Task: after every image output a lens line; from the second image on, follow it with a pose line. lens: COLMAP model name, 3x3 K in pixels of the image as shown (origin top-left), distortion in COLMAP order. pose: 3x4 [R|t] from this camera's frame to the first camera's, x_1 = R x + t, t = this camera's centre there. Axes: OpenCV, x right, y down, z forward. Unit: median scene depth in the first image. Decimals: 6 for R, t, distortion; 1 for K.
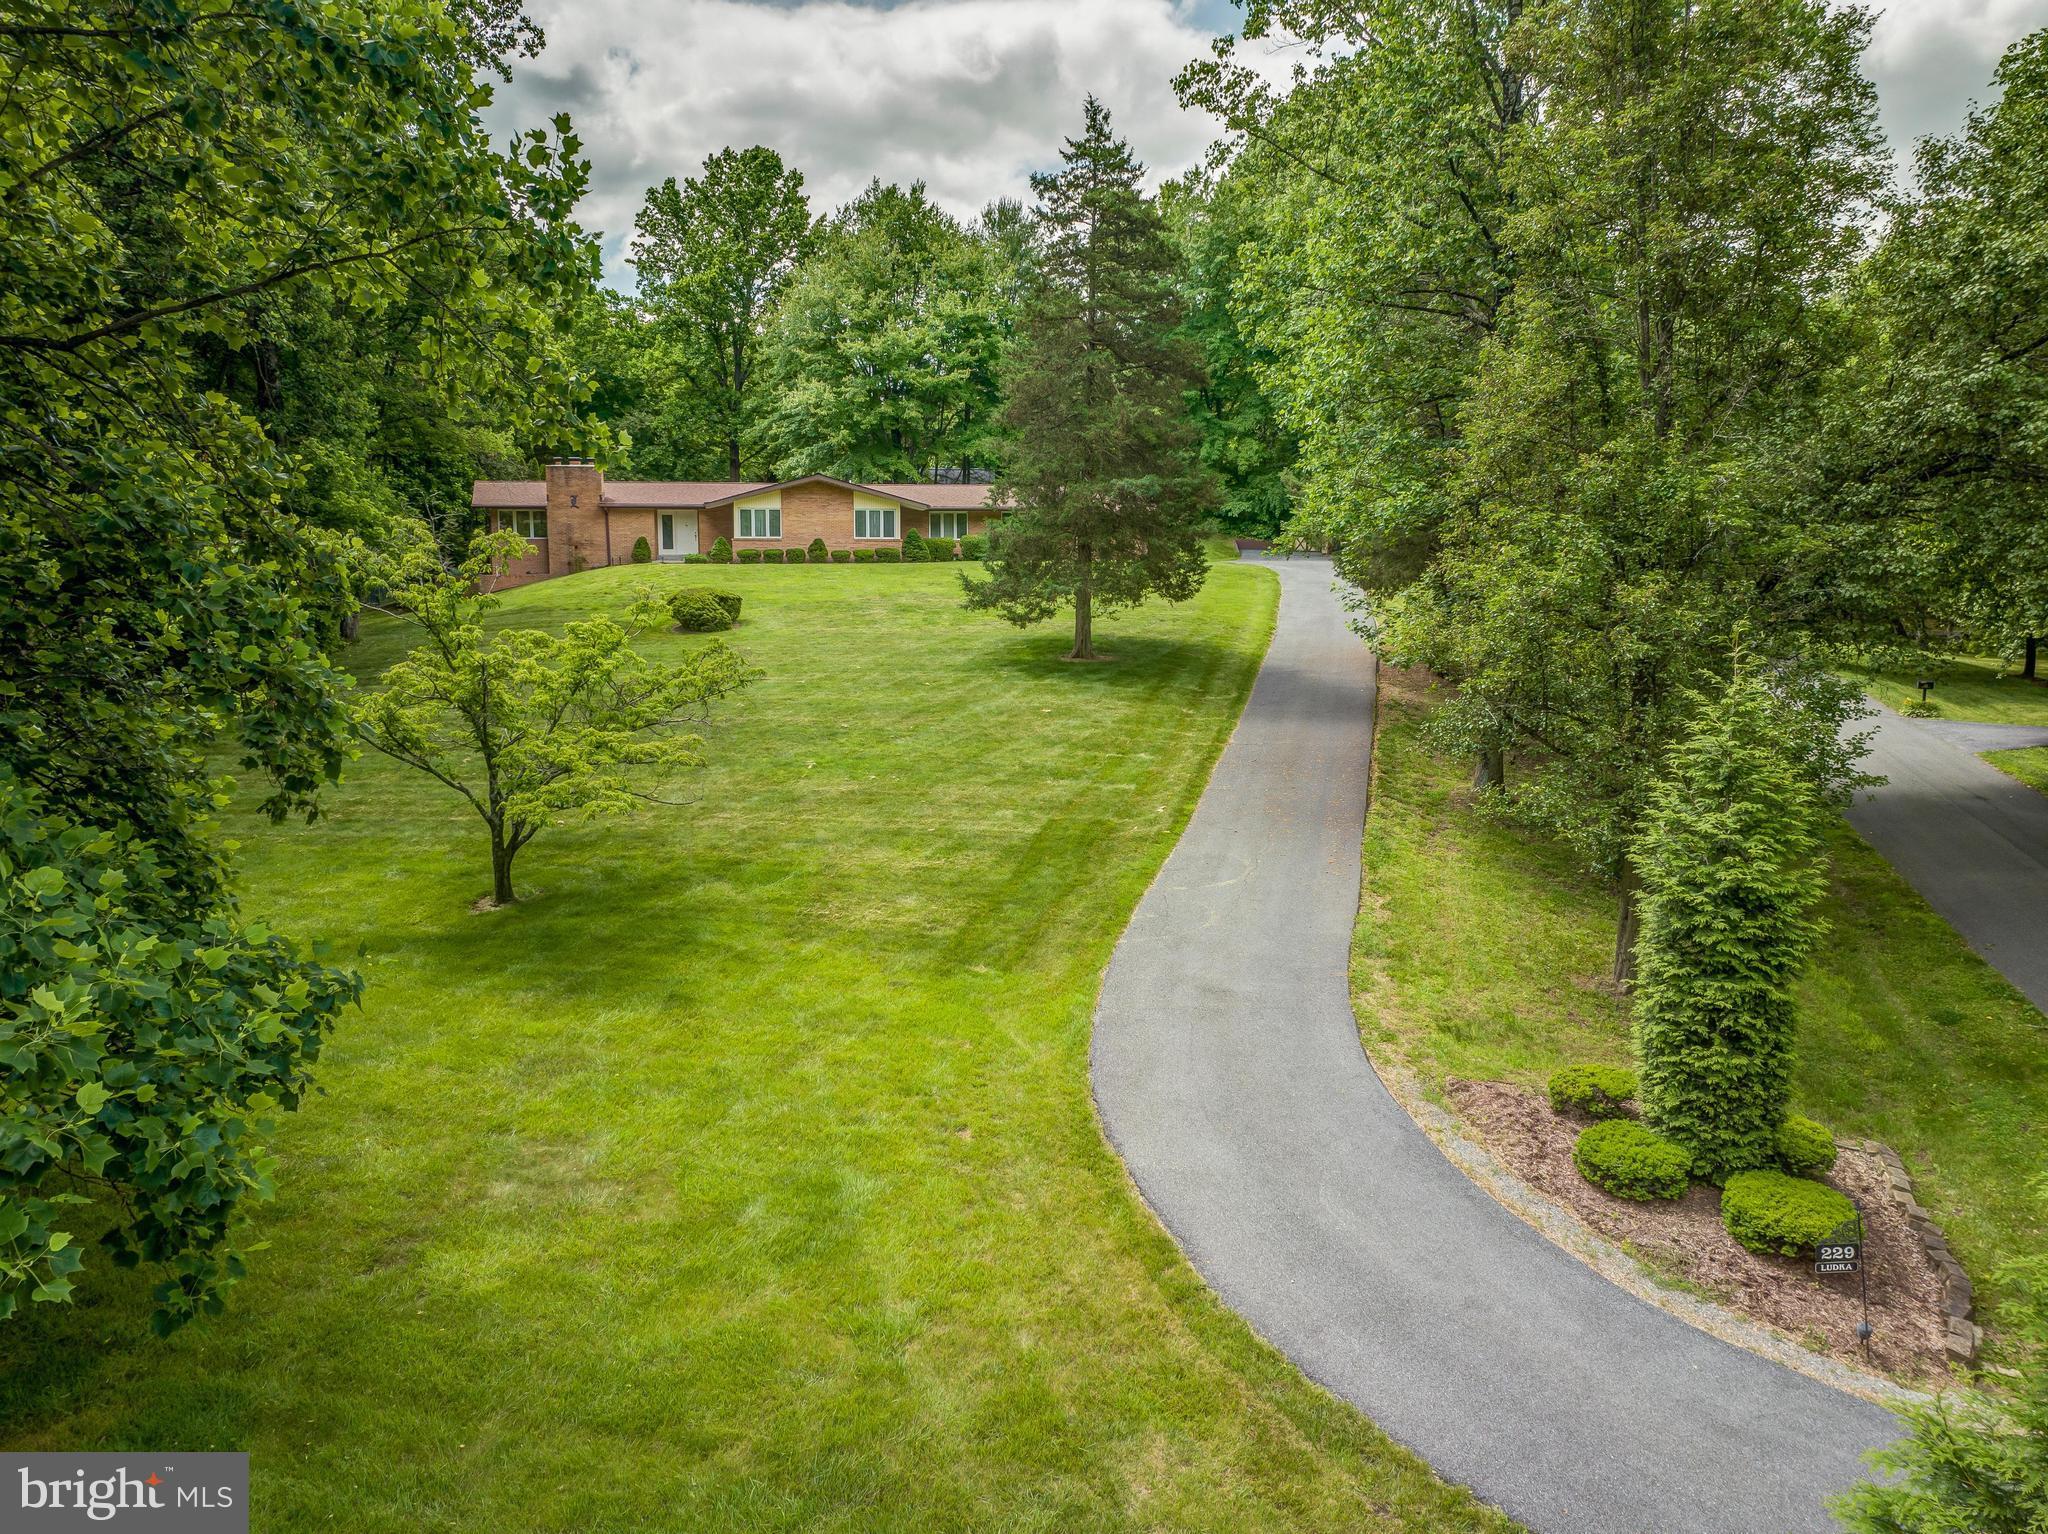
lens RADIAL K [[1431.1, 0, 1026.0], [0, 1431.1, 777.0], [0, 0, 1]] dist [-0.037283, 0.003576]
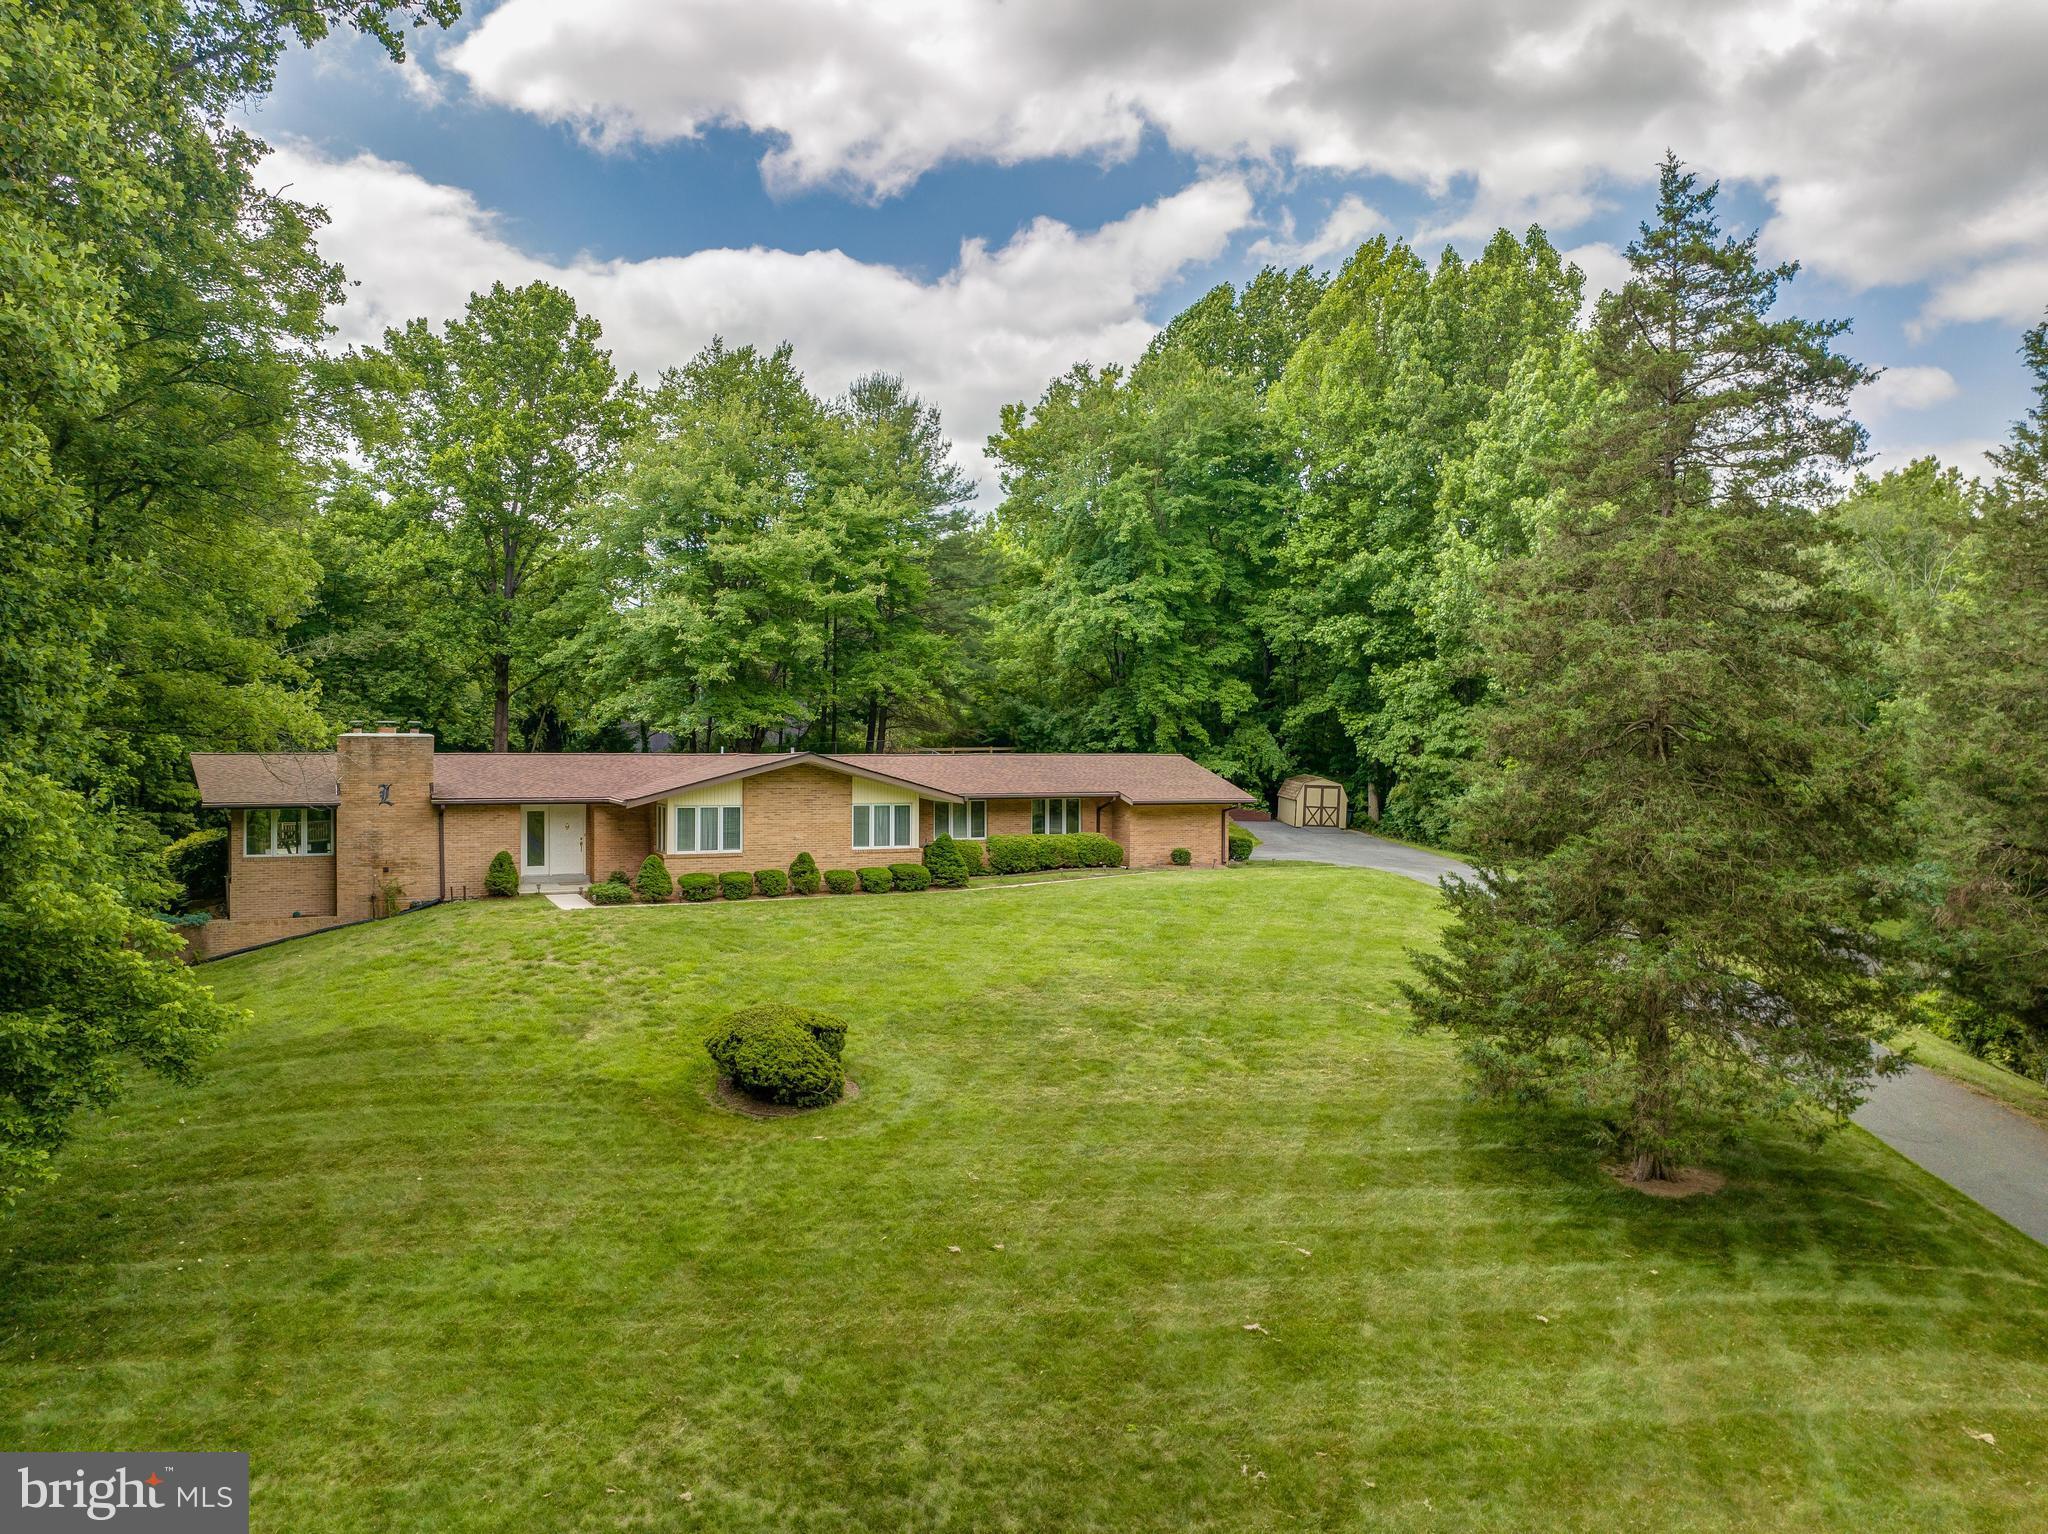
lens RADIAL K [[1431.1, 0, 1025.4], [0, 1431.1, 762.0], [0, 0, 1]] dist [-0.037283, 0.003576]
pose [[0.964252, -0.000591, 0.264987, -0.327897], [0.038565, 0.989664, -0.138124, -0.173167], [-0.262166, 0.143406, 0.954308, 0.549465]]
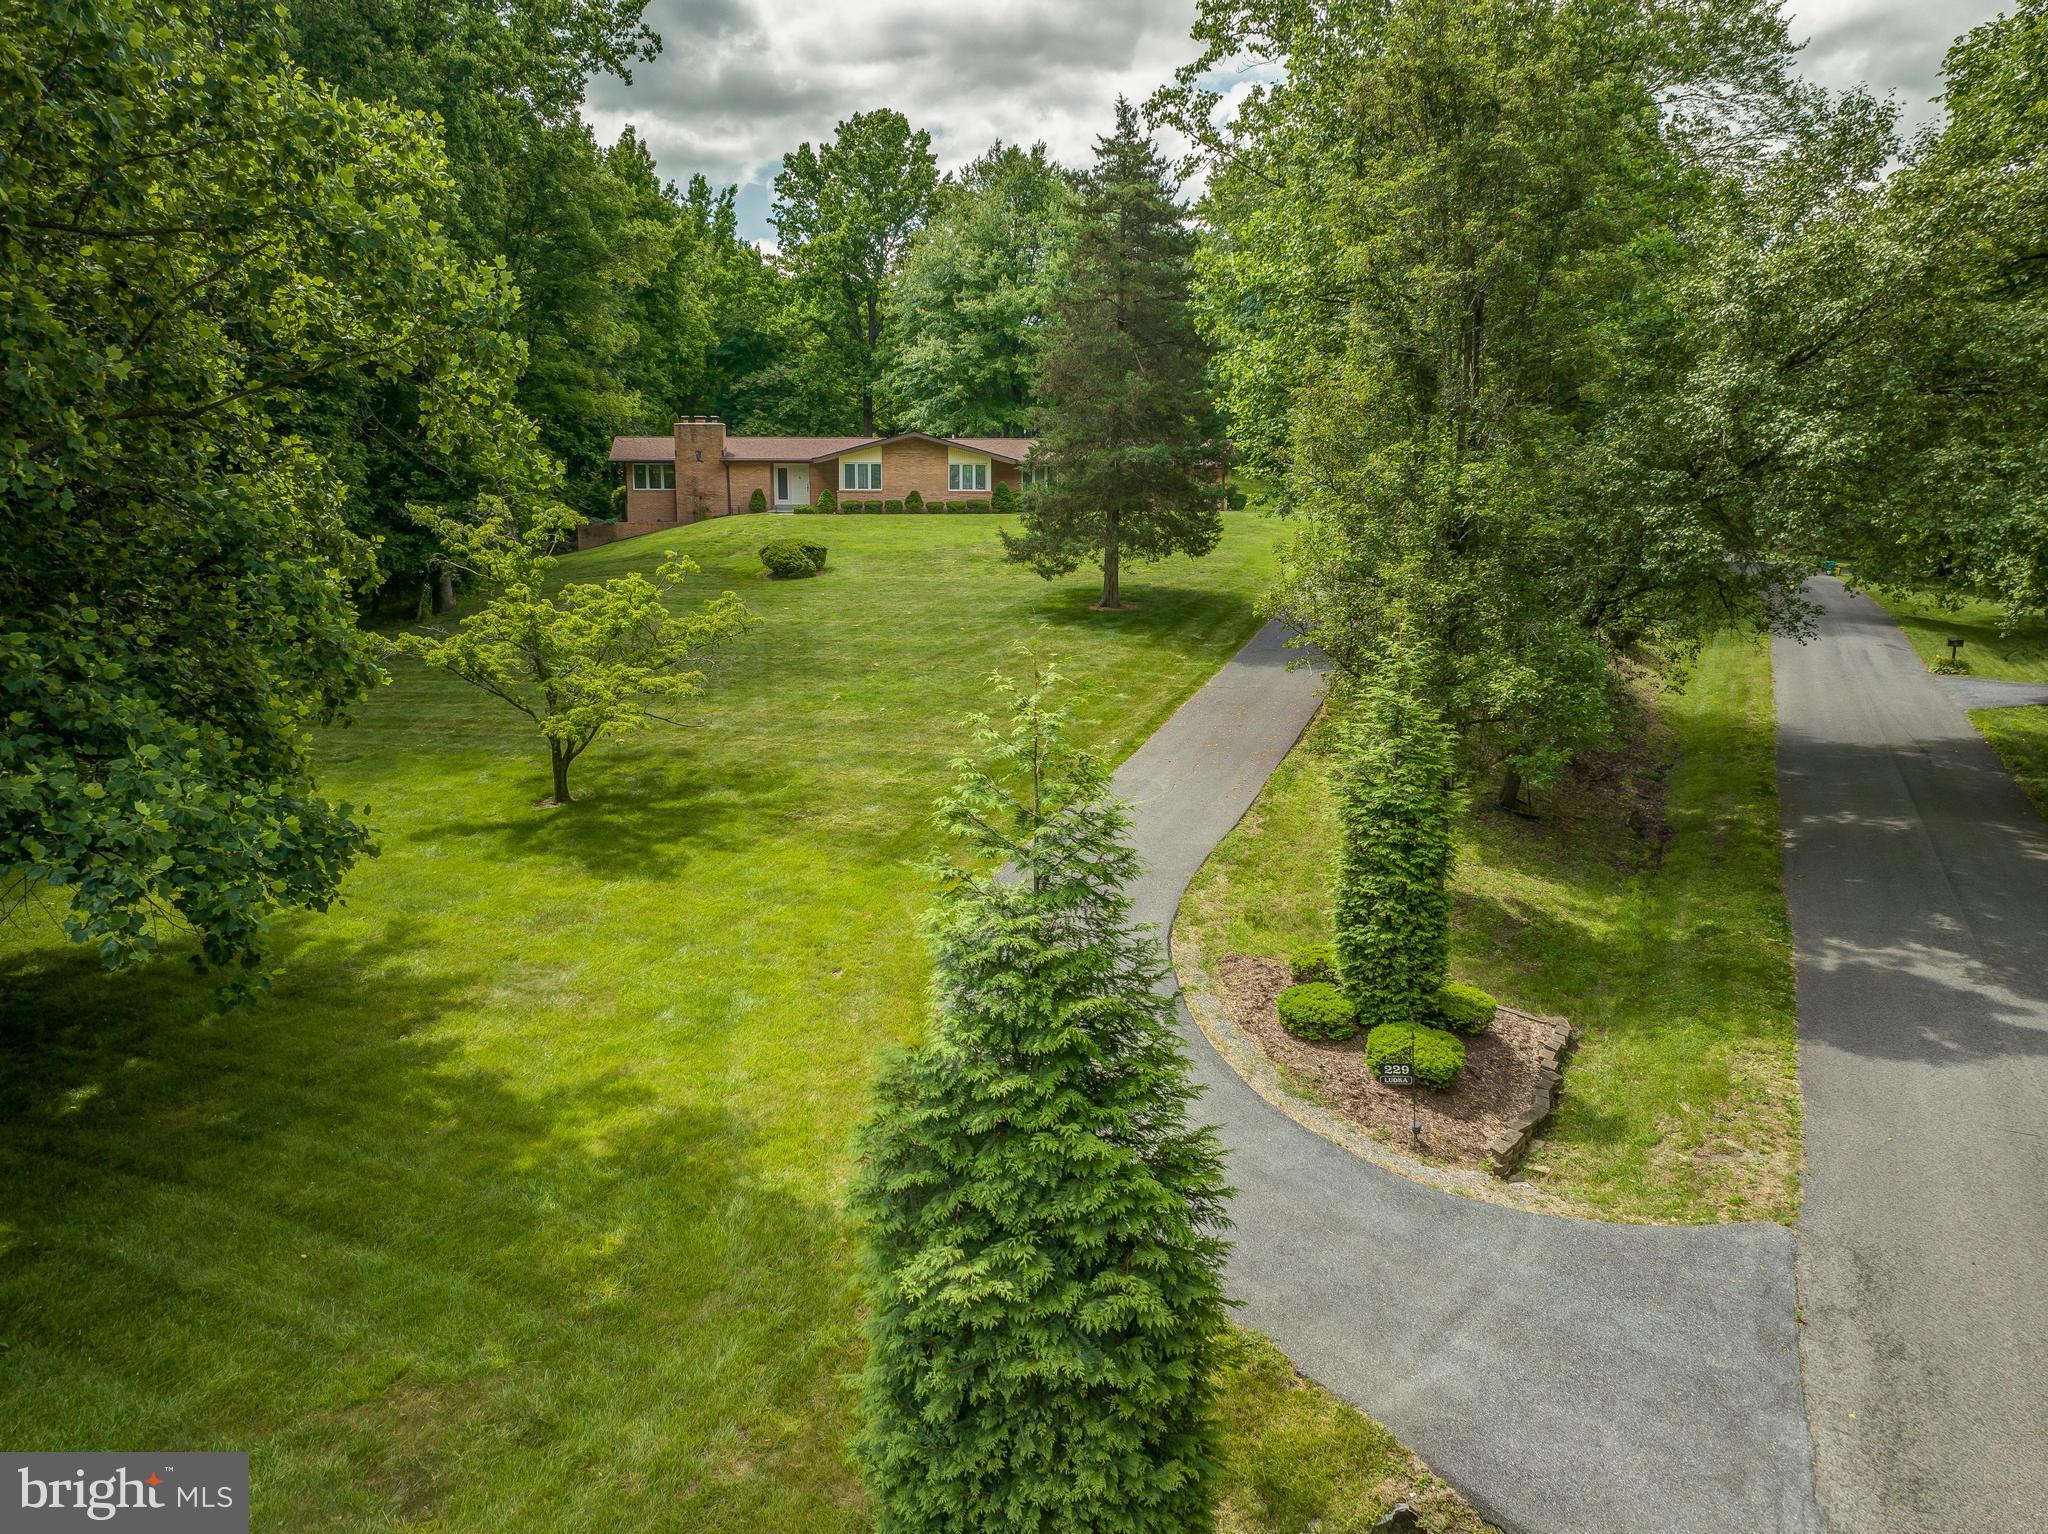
lens RADIAL K [[1431.1, 0, 1030.1], [0, 1431.1, 777.9], [0, 0, 1]] dist [-0.037283, 0.003576]
pose [[0.992575, 0.026089, -0.118805, 0.115757], [-0.020745, 0.998726, 0.046002, 0.000119], [0.119854, -0.043196, 0.991851, -0.120219]]
